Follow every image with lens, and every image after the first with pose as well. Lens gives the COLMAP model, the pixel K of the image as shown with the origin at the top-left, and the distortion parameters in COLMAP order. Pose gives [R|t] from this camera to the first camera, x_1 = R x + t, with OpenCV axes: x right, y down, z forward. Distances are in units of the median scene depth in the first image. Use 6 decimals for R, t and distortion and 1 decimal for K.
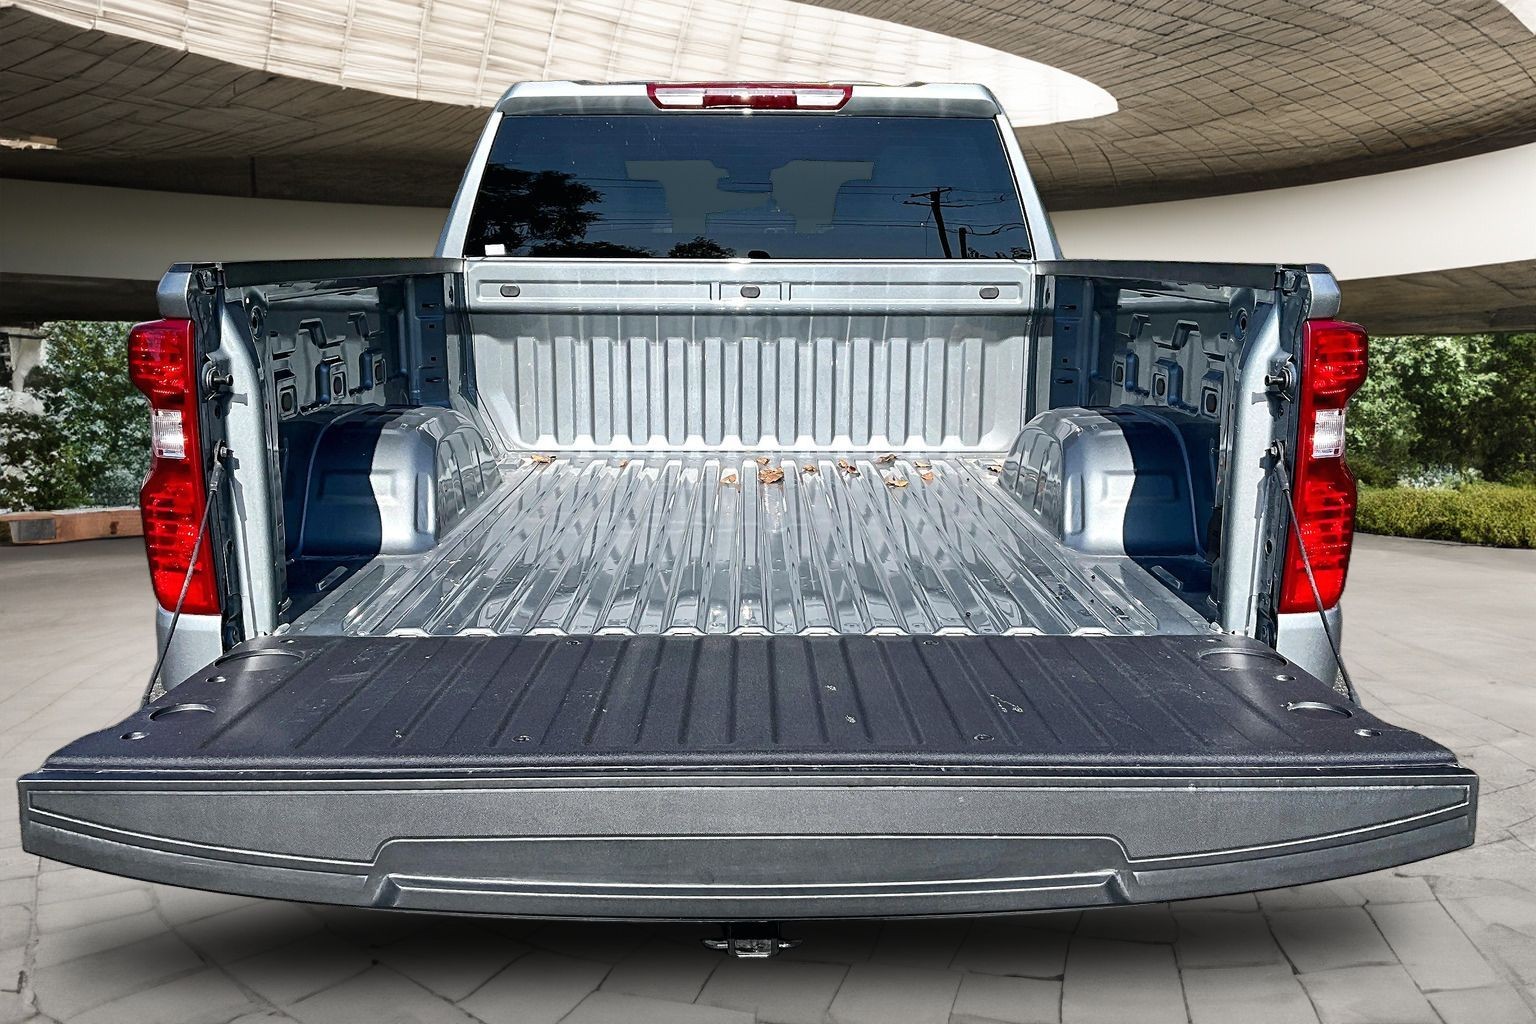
lens RADIAL K [[1302.0, 0, 768.0], [0, 1302.0, 512.0], [0, 0, 1]] dist [0.108089, -0.217824]
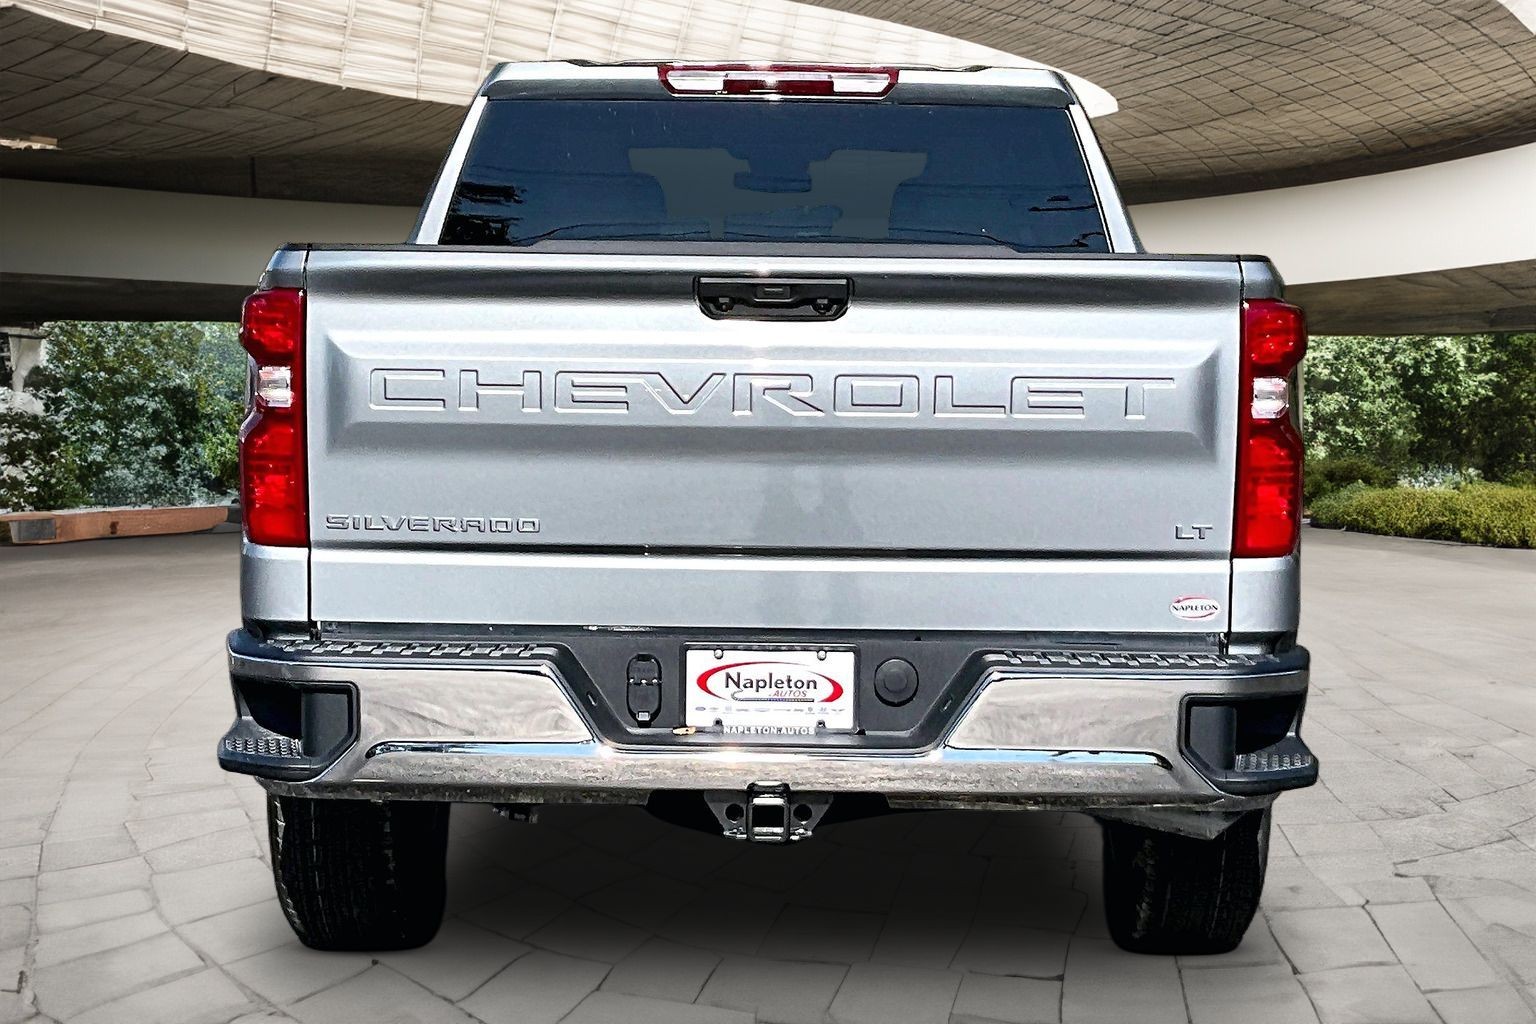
lens RADIAL K [[2063.0, 0, 768.0], [0, 2063.0, 512.0], [0, 0, 1]] dist [-0.011847, -0.010294]
pose [[0.999737, 0.013234, -0.018730, 0.008319], [-0.014809, 0.996136, -0.086567, 0.078296], [0.017512, 0.086822, 0.996070, -0.308317]]
